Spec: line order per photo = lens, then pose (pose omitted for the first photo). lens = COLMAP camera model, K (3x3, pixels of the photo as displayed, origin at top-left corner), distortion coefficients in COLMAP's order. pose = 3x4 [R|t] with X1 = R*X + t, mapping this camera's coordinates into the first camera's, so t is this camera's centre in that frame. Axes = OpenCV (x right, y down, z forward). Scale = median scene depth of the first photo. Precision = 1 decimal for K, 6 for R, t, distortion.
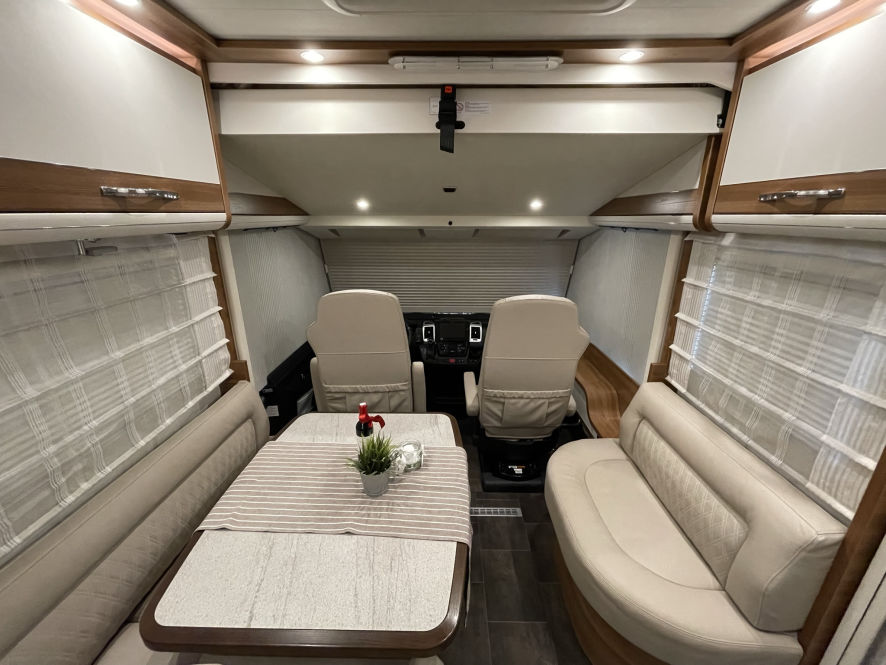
lens RADIAL K [[359.4, 0, 445.0], [0, 359.4, 330.9], [0, 0, 1]] dist [0.006930, -0.002350]
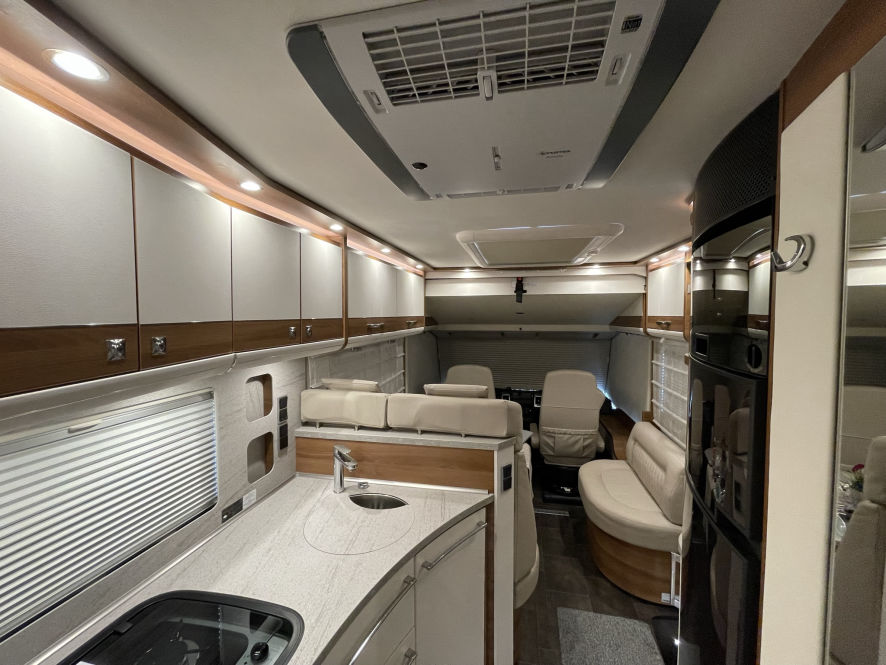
lens RADIAL K [[359.4, 0, 444.1], [0, 359.4, 329.4], [0, 0, 1]] dist [0.006930, -0.002350]
pose [[0.980716, 0.004153, -0.195393, -0.016724], [-0.057114, 0.962220, -0.266216, 0.335459], [0.186905, 0.272242, 0.943902, -1.304672]]
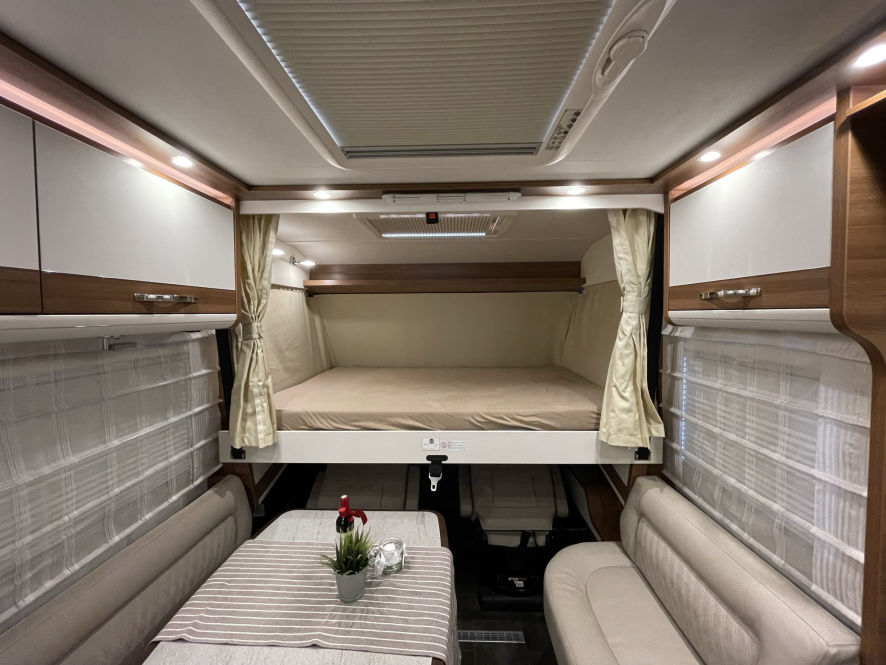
lens RADIAL K [[359.4, 0, 444.4], [0, 359.4, 329.8], [0, 0, 1]] dist [0.006930, -0.002350]
pose [[0.999736, -0.009498, -0.020910, 0.077905], [0.003577, 0.963760, -0.266747, 0.030562], [0.022686, 0.266602, 0.963540, -0.077992]]
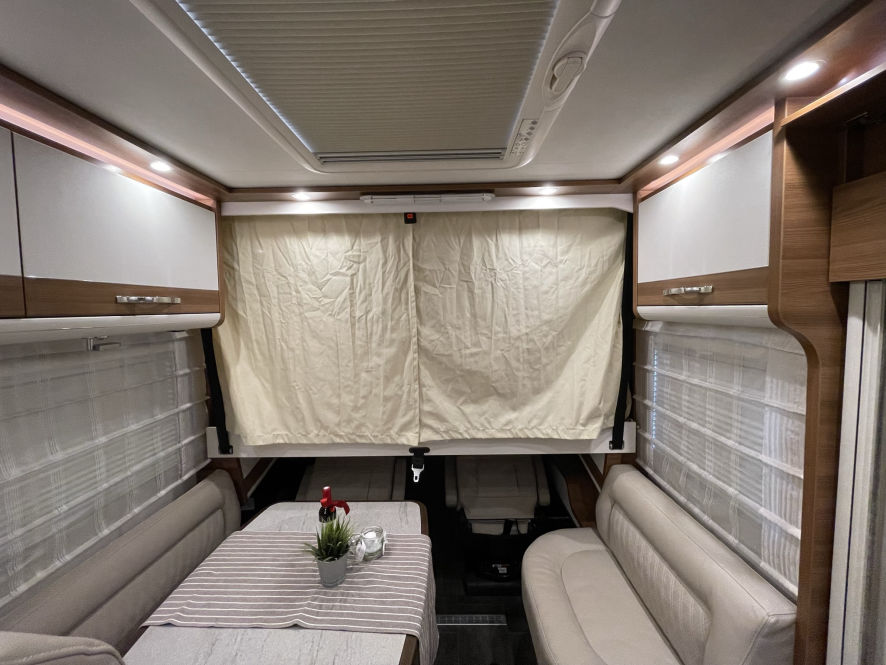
lens RADIAL K [[359.4, 0, 444.3], [0, 359.4, 329.9], [0, 0, 1]] dist [0.006930, -0.002350]
pose [[0.999782, -0.019450, -0.007578, 0.136883], [0.016920, 0.967698, -0.251543, 0.034962], [0.012226, 0.251360, 0.967816, -0.120756]]
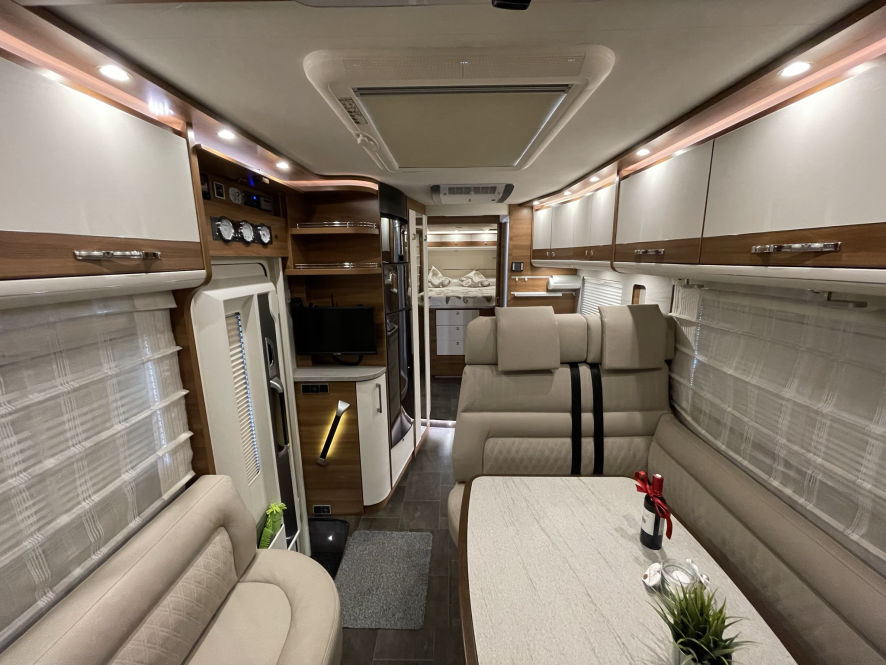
lens RADIAL K [[359.4, 0, 444.5], [0, 359.4, 329.8], [0, 0, 1]] dist [0.006930, -0.002350]
pose [[-0.999952, 0.006780, 0.007077, 0.090534], [0.009381, 0.871189, 0.490857, -0.541253], [-0.002837, 0.490900, -0.871211, 1.571695]]
